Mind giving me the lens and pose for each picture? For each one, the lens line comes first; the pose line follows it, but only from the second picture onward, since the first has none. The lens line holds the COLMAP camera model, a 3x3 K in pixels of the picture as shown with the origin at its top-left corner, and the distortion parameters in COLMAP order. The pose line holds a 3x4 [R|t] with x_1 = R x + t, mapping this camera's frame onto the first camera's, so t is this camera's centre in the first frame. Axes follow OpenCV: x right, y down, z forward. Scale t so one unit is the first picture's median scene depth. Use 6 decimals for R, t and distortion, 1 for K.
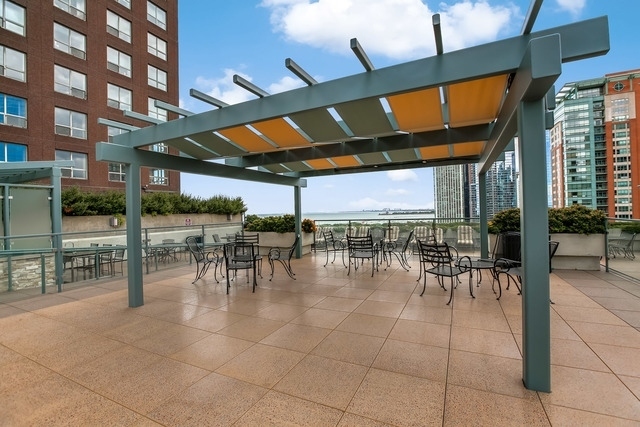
lens RADIAL K [[288.4, 0, 320.7], [0, 288.4, 208.4], [0, 0, 1]] dist [-0.006003, -0.000262]
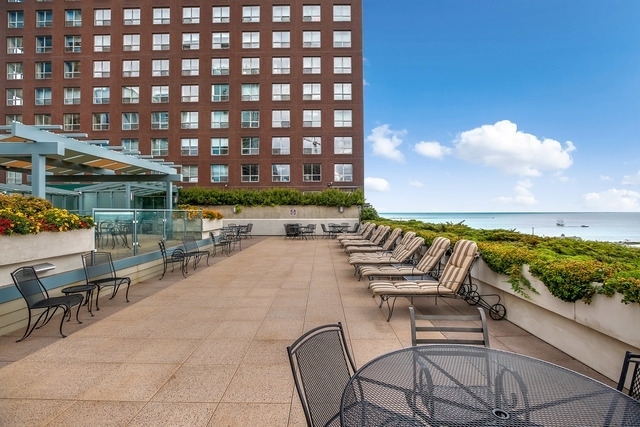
lens RADIAL K [[285.1, 0, 321.3], [0, 285.1, 210.2], [0, 0, 1]] dist [-0.019428, 0.000180]
pose [[0.439107, 0.024581, -0.898098, 0.566197], [0.000491, 0.999619, 0.027599, 0.005647], [0.898435, -0.012560, 0.438928, 0.495404]]
